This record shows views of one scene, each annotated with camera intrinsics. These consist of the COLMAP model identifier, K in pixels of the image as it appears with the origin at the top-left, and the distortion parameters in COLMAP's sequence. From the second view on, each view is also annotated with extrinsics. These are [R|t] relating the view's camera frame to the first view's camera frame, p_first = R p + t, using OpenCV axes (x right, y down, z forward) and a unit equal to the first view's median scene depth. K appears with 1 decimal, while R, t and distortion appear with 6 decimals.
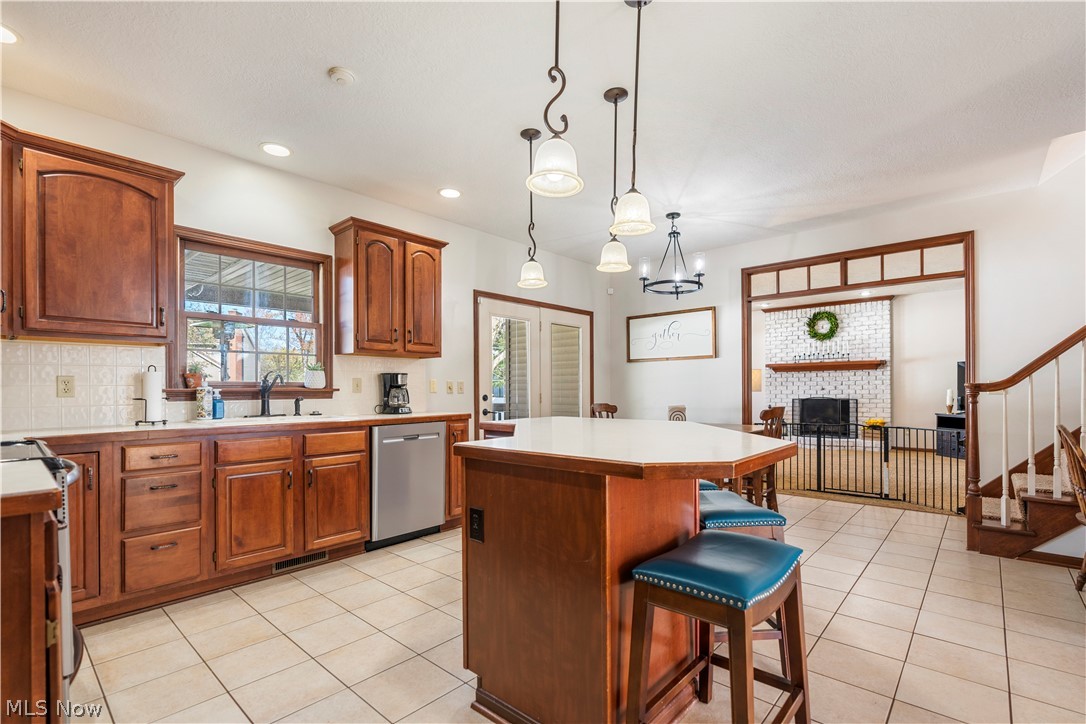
lens RADIAL K [[495.5, 0, 547.8], [0, 495.5, 389.6], [0, 0, 1]] dist [-0.001119, 0.000643]
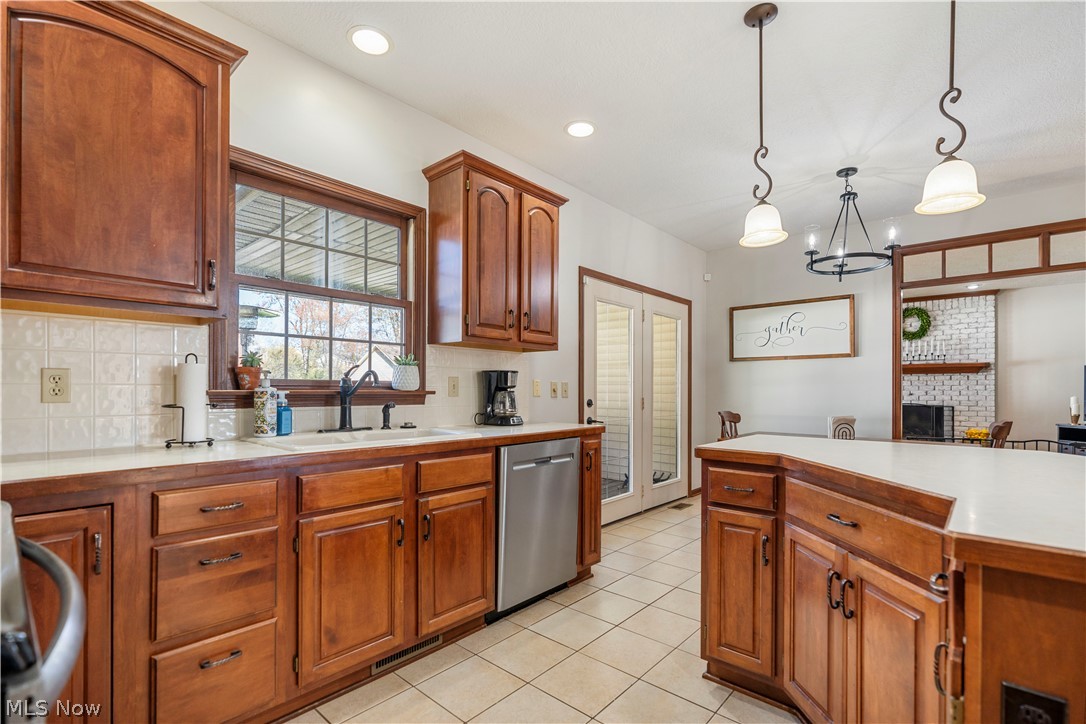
lens RADIAL K [[495.5, 0, 547.8], [0, 495.5, 389.6], [0, 0, 1]] dist [-0.001119, 0.000643]
pose [[0.999911, 0.010736, 0.007897, -0.258221], [-0.010732, 0.999942, -0.000582, -0.005150], [-0.007903, 0.000497, 0.999969, 0.267910]]
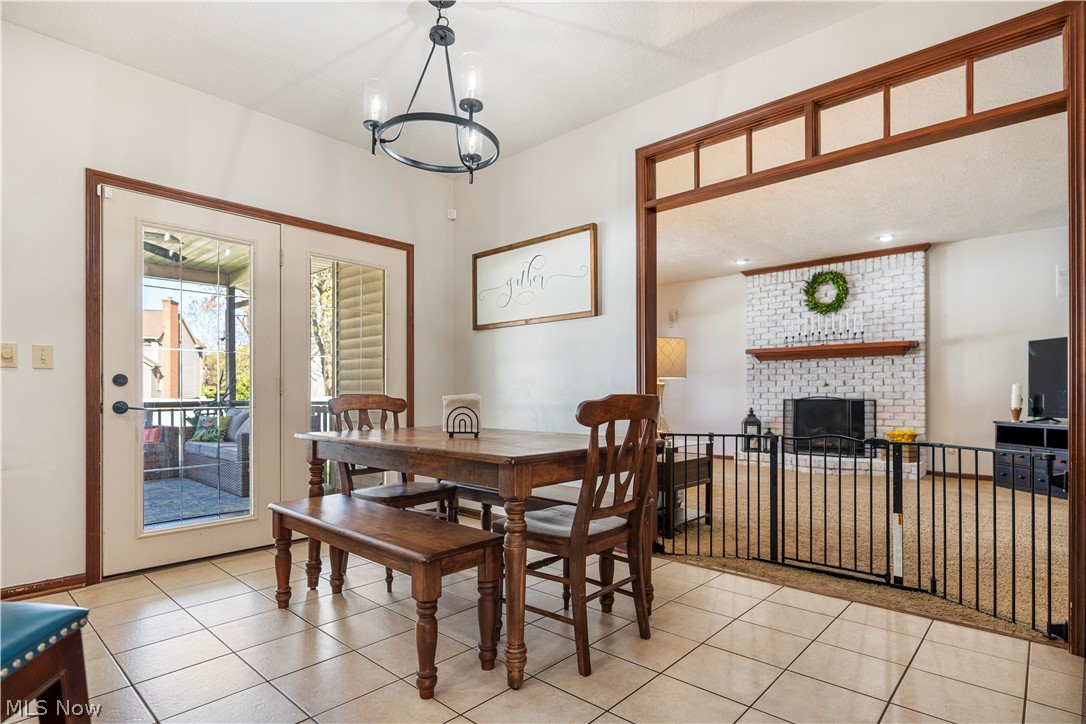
lens RADIAL K [[553.9, 0, 541.3], [0, 553.9, 391.9], [0, 0, 1]] dist [-0.002450, 0.000811]
pose [[0.999826, 0.006745, -0.017420, 0.424437], [-0.006855, 0.999957, -0.006265, 0.038595], [0.017377, 0.006384, 0.999829, 0.554723]]
